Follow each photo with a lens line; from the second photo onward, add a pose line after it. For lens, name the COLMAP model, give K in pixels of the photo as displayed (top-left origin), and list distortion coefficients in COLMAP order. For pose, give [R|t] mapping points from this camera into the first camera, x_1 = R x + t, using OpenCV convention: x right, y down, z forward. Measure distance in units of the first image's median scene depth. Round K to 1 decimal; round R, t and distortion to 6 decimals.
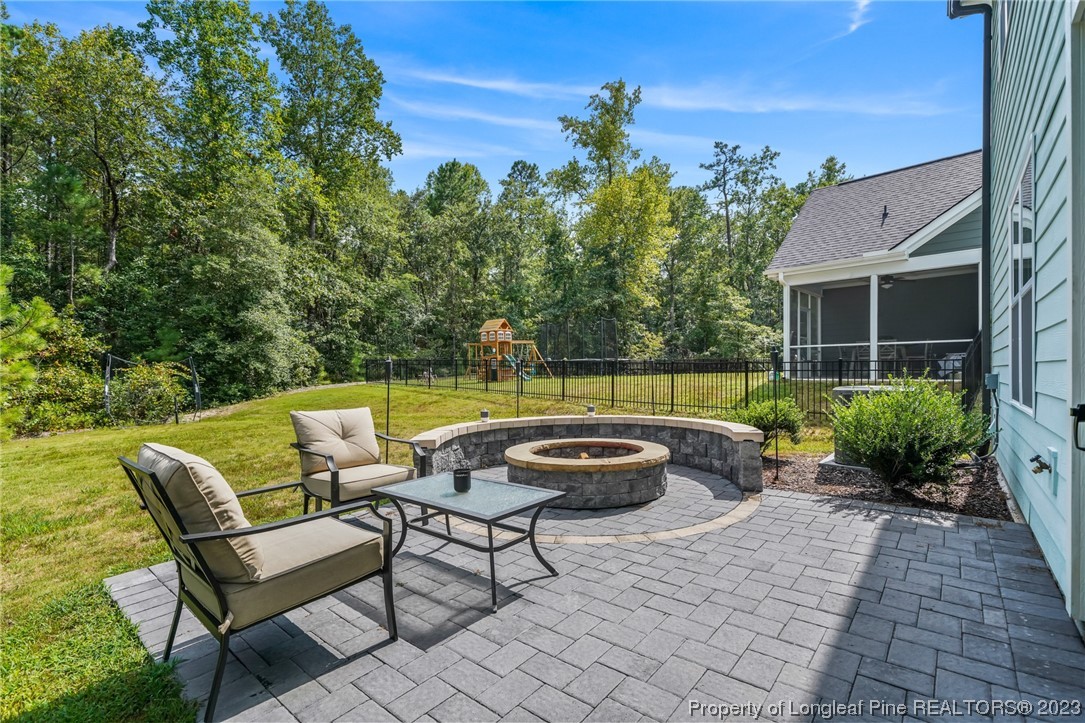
lens RADIAL K [[486.9, 0, 538.7], [0, 486.9, 368.4], [0, 0, 1]] dist [0.003565, 0.001969]
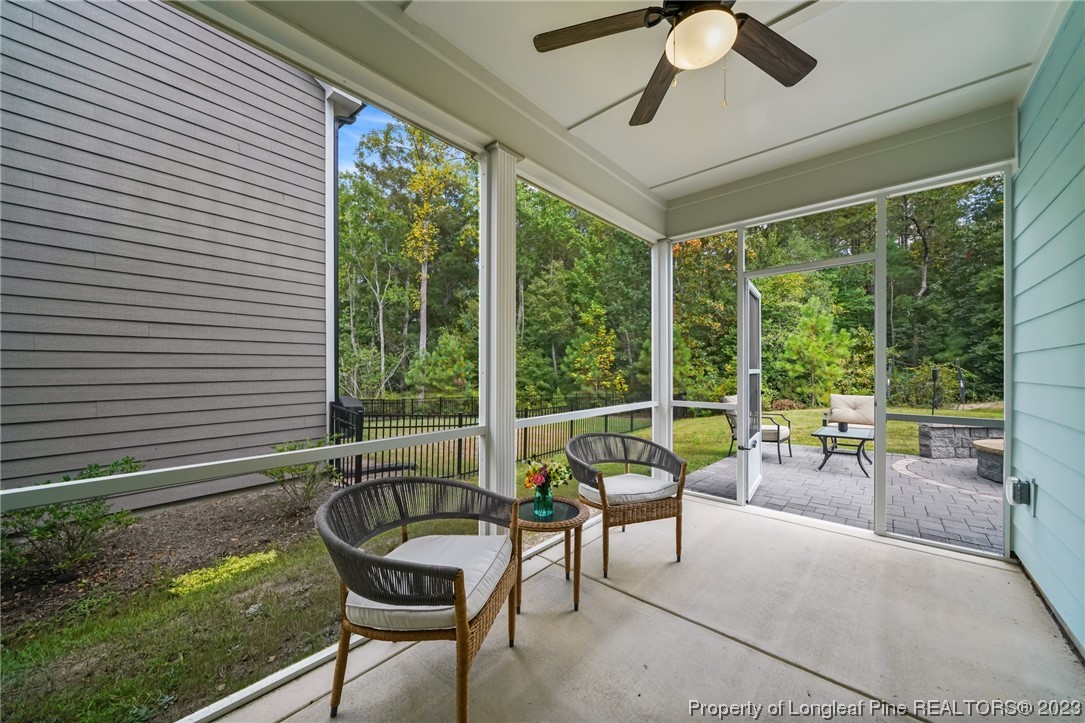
lens RADIAL K [[390.2, 0, 543.8], [0, 390.2, 368.2], [0, 0, 1]] dist [-0.003906, 0.000814]
pose [[-0.016595, 0.005152, -0.999849, 0.184290], [0.007423, 0.999960, 0.005030, -0.006980], [0.999835, -0.007339, -0.016632, -0.032350]]
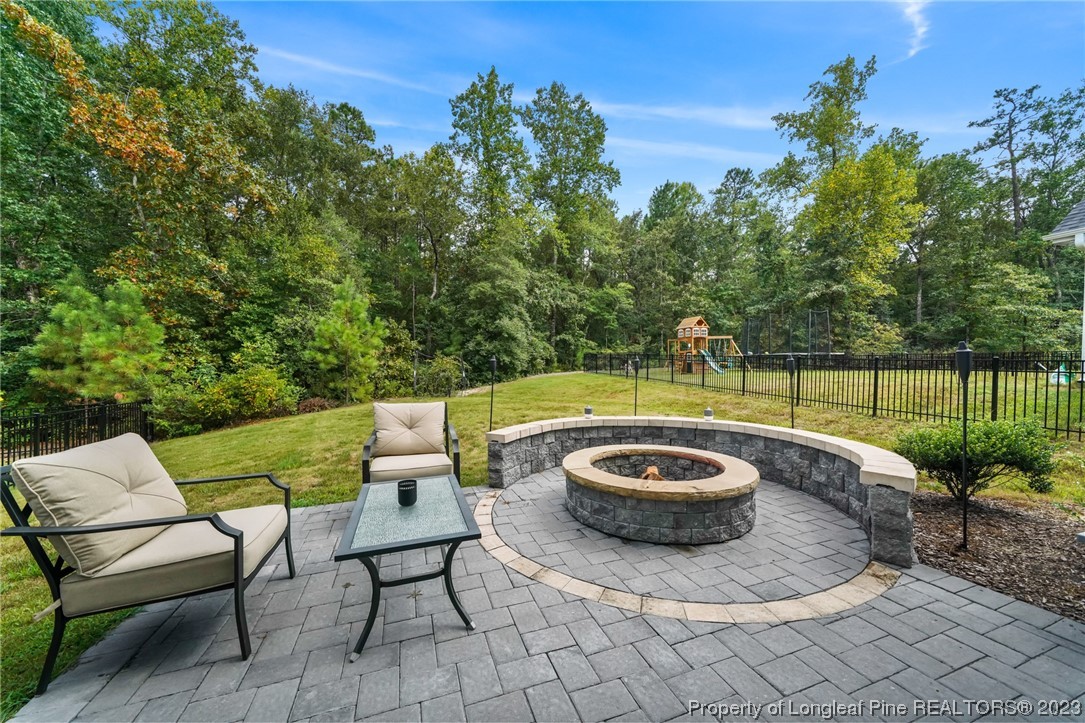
lens RADIAL K [[390.2, 0, 539.9], [0, 390.2, 366.5], [0, 0, 1]] dist [-0.003906, 0.000814]
pose [[0.864959, 0.016908, -0.501558, 0.052897], [-0.007759, 0.999763, 0.020321, -0.004066], [0.501783, -0.013685, 0.864885, 0.056653]]
